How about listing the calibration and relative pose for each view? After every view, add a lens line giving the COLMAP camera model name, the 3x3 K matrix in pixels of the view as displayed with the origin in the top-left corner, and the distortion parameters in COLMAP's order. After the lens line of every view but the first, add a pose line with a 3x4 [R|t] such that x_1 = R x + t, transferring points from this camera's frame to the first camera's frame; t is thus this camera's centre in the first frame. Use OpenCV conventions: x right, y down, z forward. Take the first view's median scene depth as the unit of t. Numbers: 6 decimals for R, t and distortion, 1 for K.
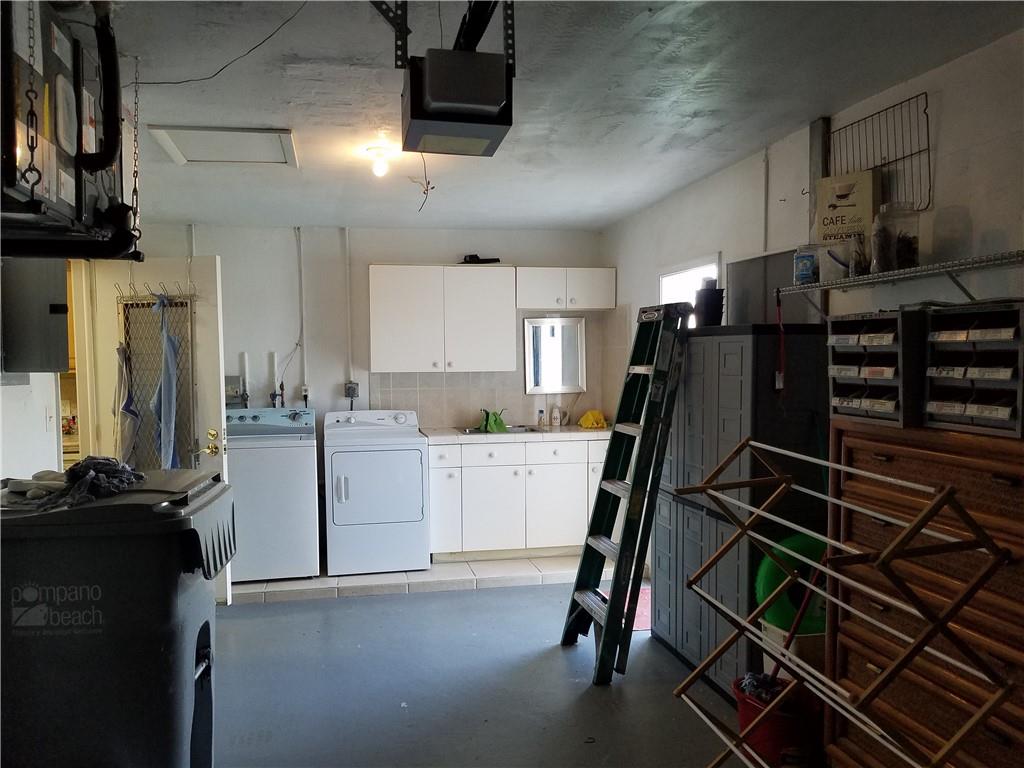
lens RADIAL K [[771.4, 0, 510.8], [0, 771.4, 389.1], [0, 0, 1]] dist [0.007816, -0.003021]
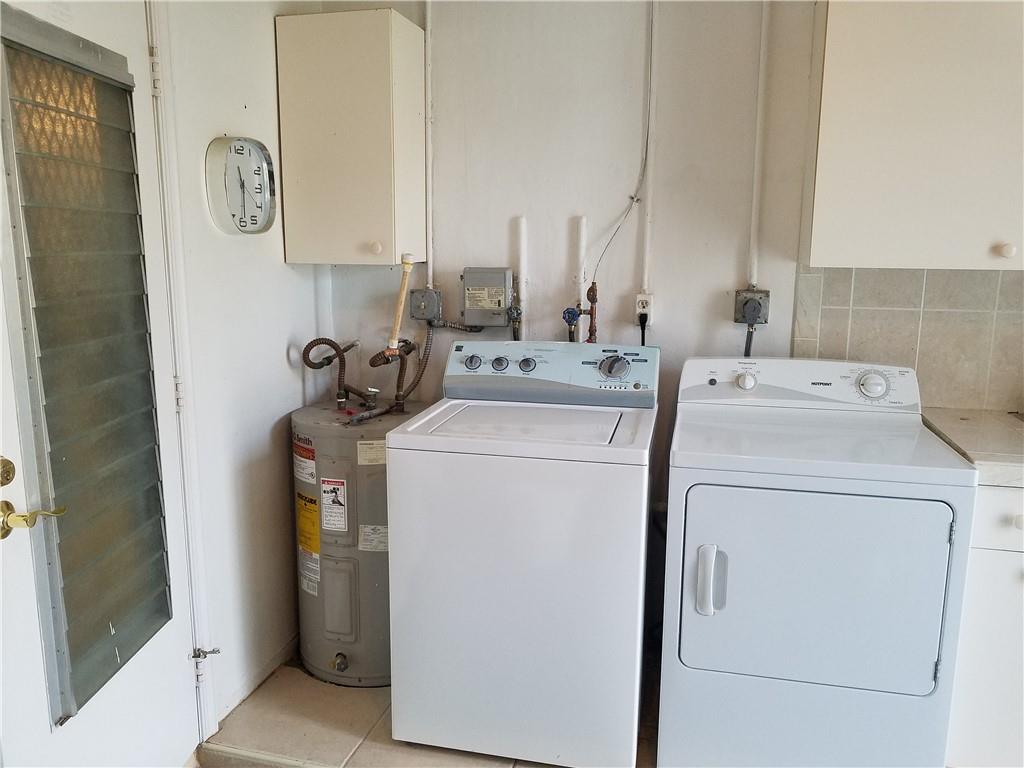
lens RADIAL K [[771.4, 0, 506.4], [0, 771.4, 389.6], [0, 0, 1]] dist [0.007816, -0.003021]
pose [[0.880021, 0.096267, -0.465077, -0.126609], [-0.030010, 0.988556, 0.147839, -0.013036], [0.473987, -0.116144, 0.872839, 0.577547]]
